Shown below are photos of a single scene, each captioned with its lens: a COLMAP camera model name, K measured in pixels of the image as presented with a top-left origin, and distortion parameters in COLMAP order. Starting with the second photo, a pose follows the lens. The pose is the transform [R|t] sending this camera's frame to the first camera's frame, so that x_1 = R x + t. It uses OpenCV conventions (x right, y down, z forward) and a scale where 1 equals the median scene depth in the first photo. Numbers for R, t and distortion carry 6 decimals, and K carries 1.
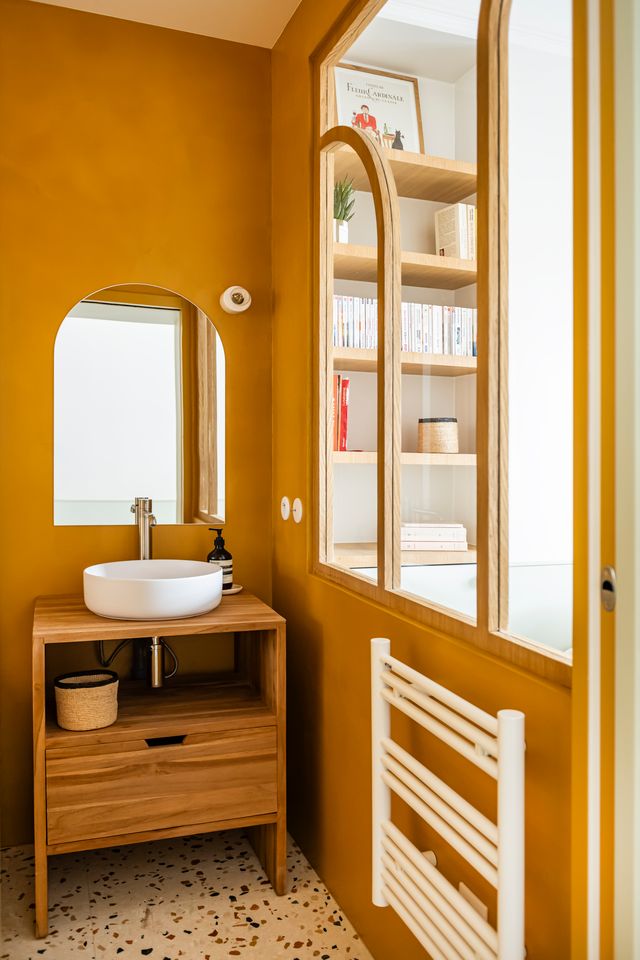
lens RADIAL K [[686.3, 0, 280.7], [0, 686.3, 442.9], [0, 0, 1]] dist [-0.010198, -0.000068]
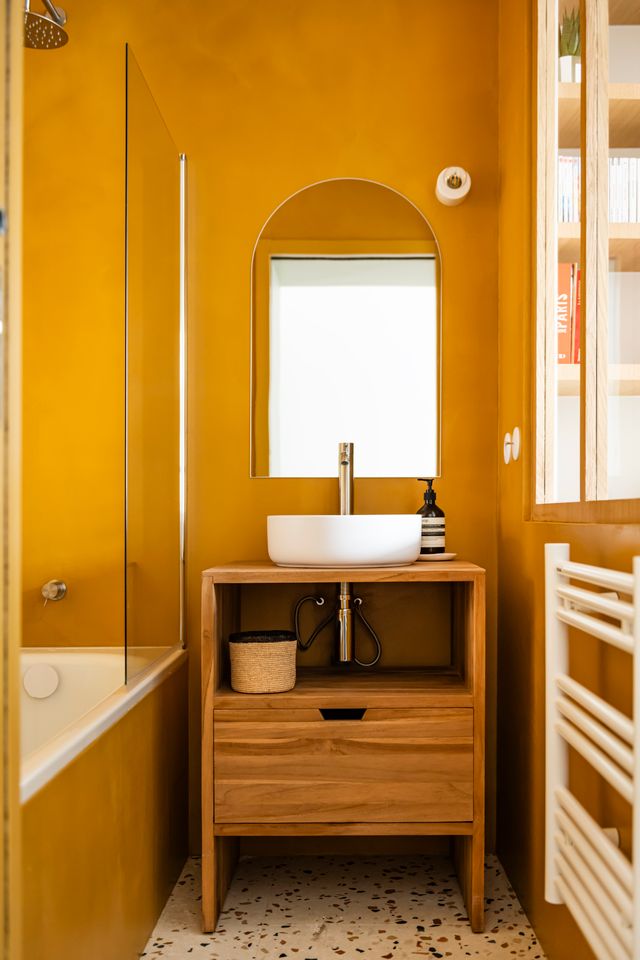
lens RADIAL K [[857.1, 0, 320.0], [0, 857.1, 480.0], [0, 0, 1]] dist [-0.009841, 0.000198]
pose [[0.945139, 0.039731, -0.324243, 0.128385], [-0.040040, 0.999182, 0.005720, 0.140001], [0.324205, 0.007576, 0.945957, 0.000532]]
